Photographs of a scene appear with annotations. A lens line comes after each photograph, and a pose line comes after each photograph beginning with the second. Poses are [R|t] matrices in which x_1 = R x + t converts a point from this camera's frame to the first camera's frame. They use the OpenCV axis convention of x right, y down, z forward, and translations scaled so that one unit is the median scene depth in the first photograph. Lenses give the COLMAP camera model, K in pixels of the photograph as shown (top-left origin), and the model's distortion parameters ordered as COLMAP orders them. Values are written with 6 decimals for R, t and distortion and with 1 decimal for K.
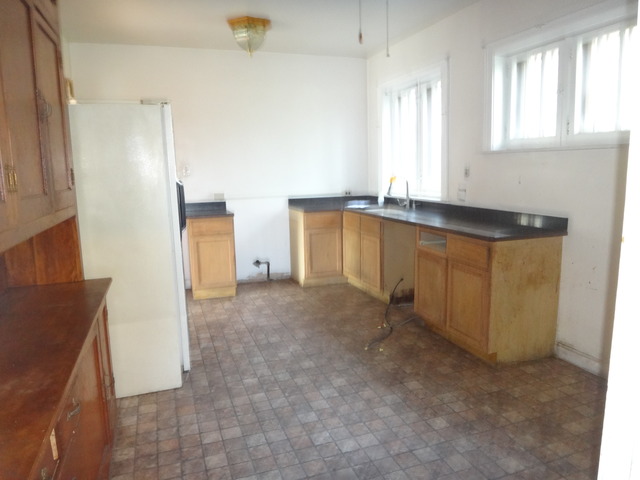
lens RADIAL K [[466.4, 0, 317.7], [0, 466.4, 240.2], [0, 0, 1]] dist [-0.008699, 0.002267]
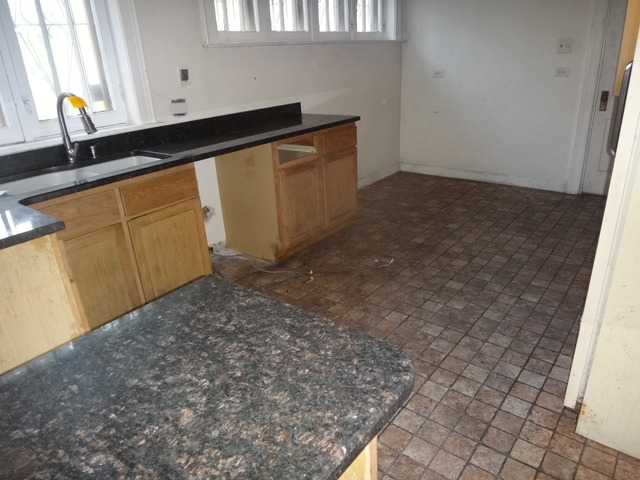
lens RADIAL K [[466.4, 0, 316.8], [0, 466.4, 238.0], [0, 0, 1]] dist [-0.008699, 0.002267]
pose [[-0.544740, -0.265468, 0.795478, -0.597928], [0.182075, 0.888505, 0.421198, -0.249416], [-0.818600, 0.374280, -0.435669, 1.676988]]
